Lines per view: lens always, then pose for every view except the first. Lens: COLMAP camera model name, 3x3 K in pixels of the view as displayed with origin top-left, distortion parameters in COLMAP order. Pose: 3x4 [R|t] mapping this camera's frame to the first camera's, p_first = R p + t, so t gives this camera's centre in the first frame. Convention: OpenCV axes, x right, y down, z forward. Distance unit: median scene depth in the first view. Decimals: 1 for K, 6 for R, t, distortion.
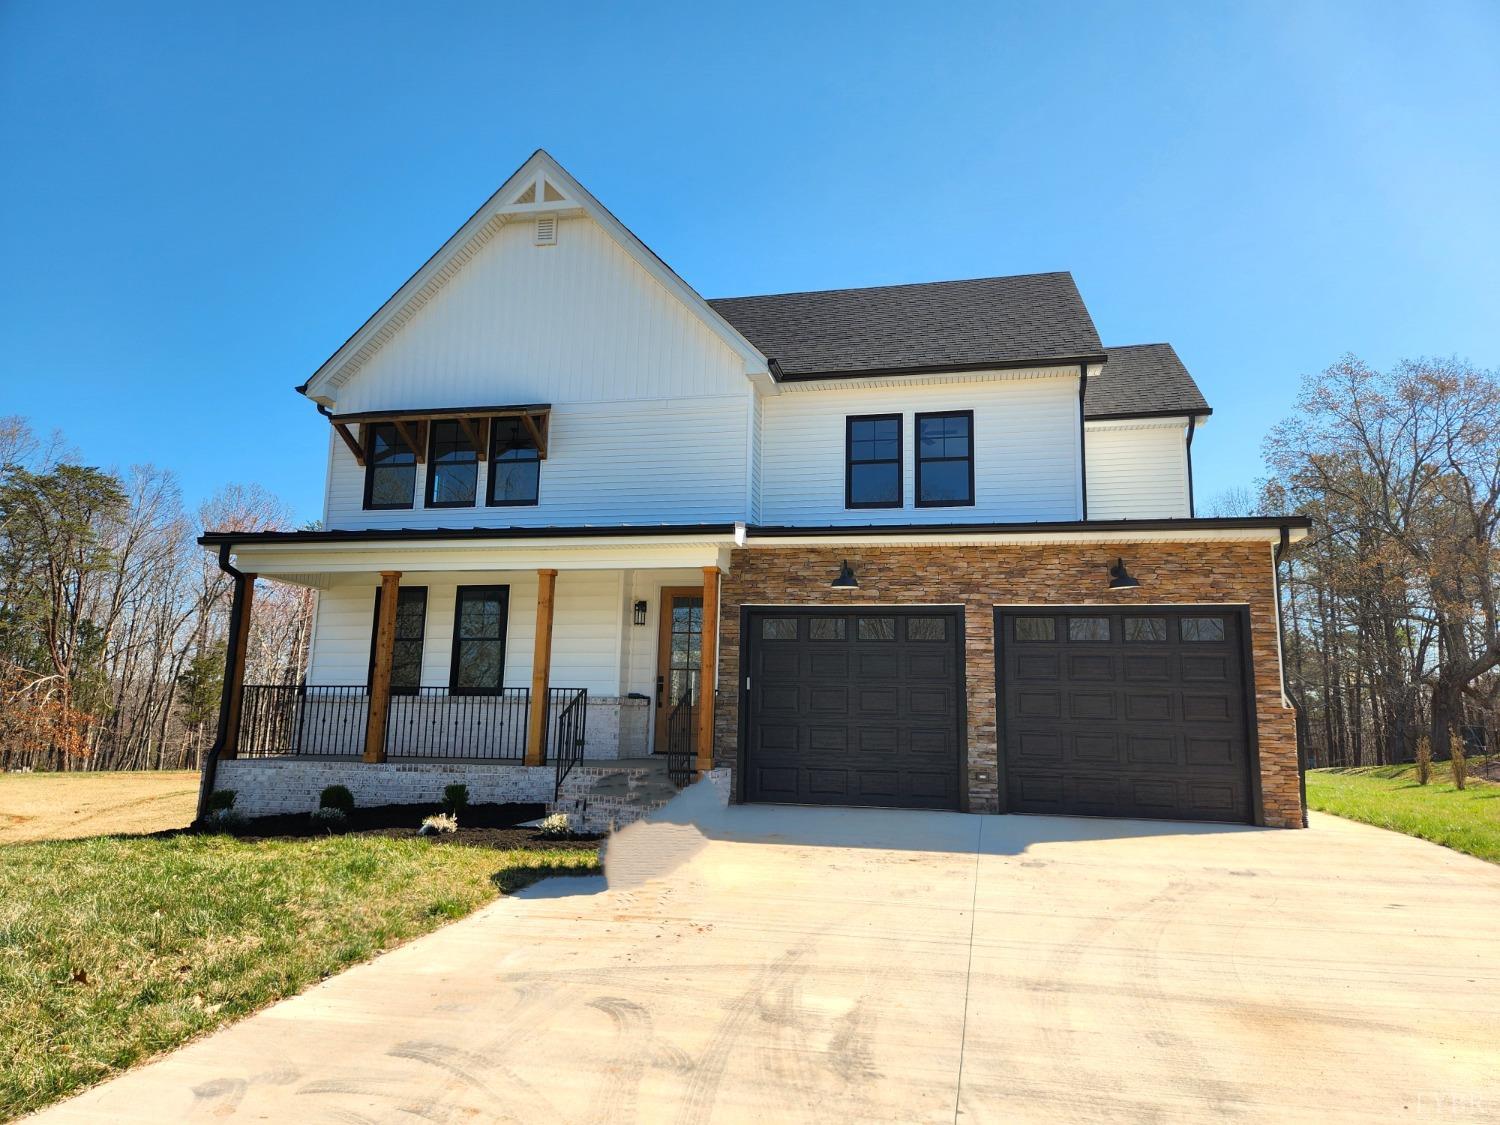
lens RADIAL K [[1008.4, 0, 757.3], [0, 1008.4, 549.8], [0, 0, 1]] dist [0.066553, -0.026188]
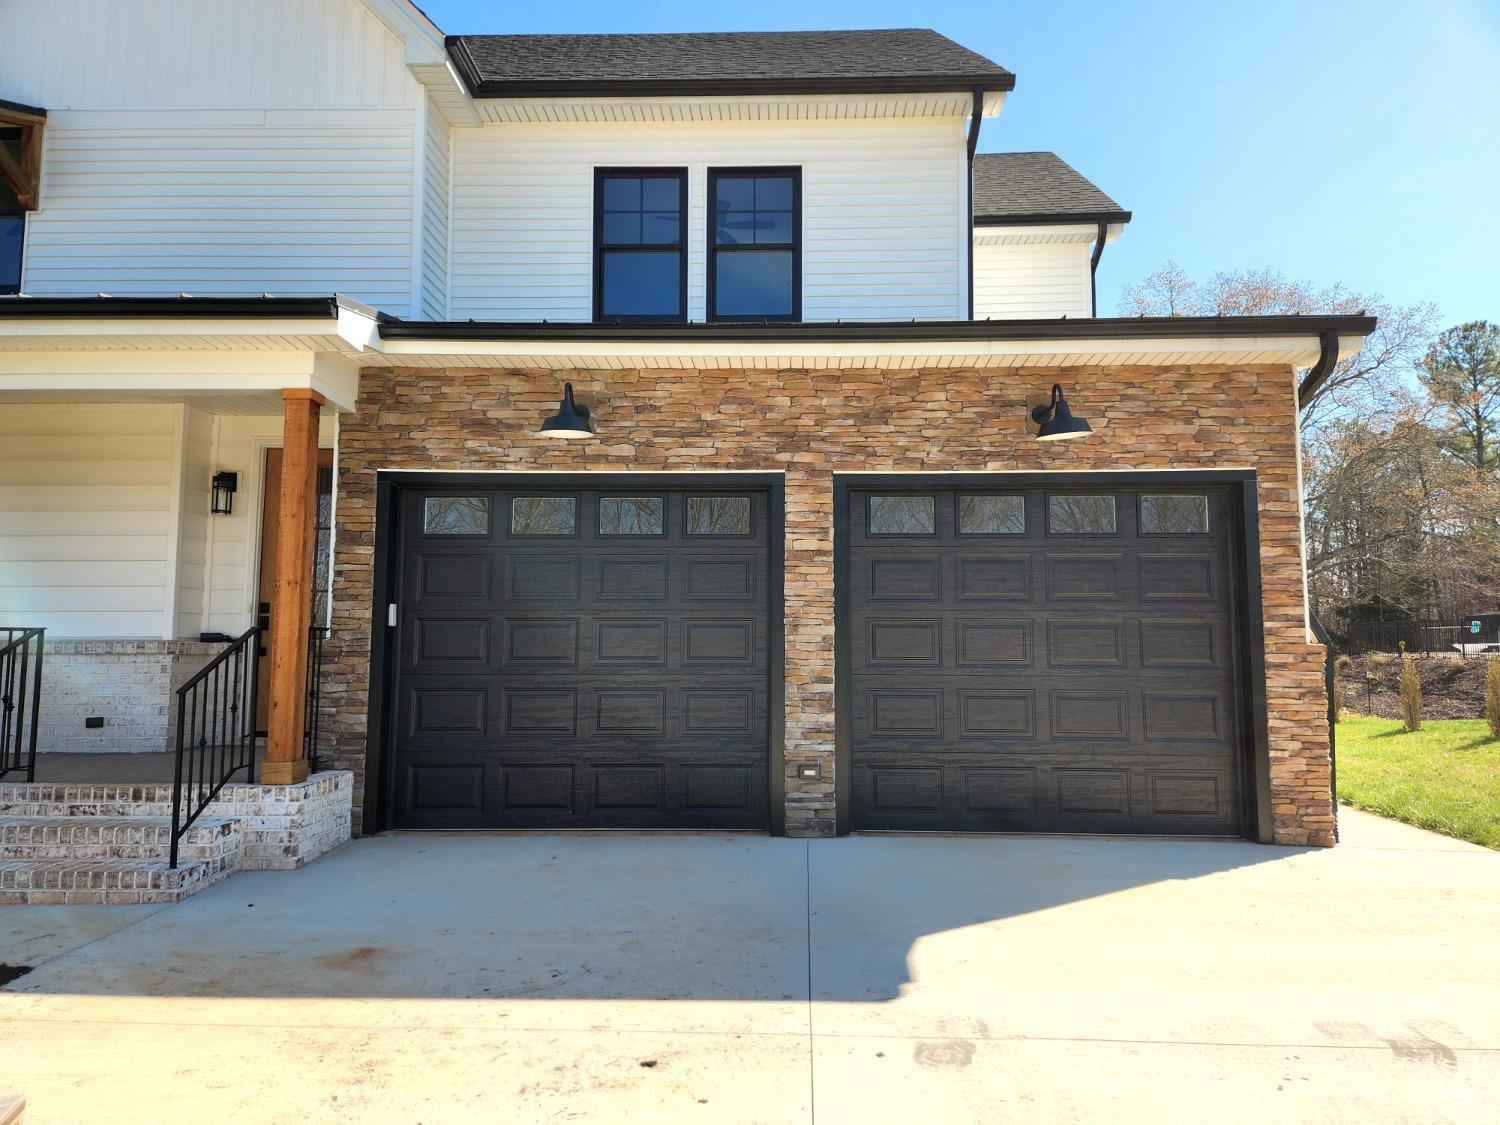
lens RADIAL K [[1008.4, 0, 761.9], [0, 1008.4, 571.5], [0, 0, 1]] dist [0.066553, -0.026188]
pose [[0.982349, -0.002758, 0.187039, 0.086090], [-0.014929, 0.995546, 0.093087, 0.056983], [-0.186462, -0.094236, 0.977932, 0.441304]]
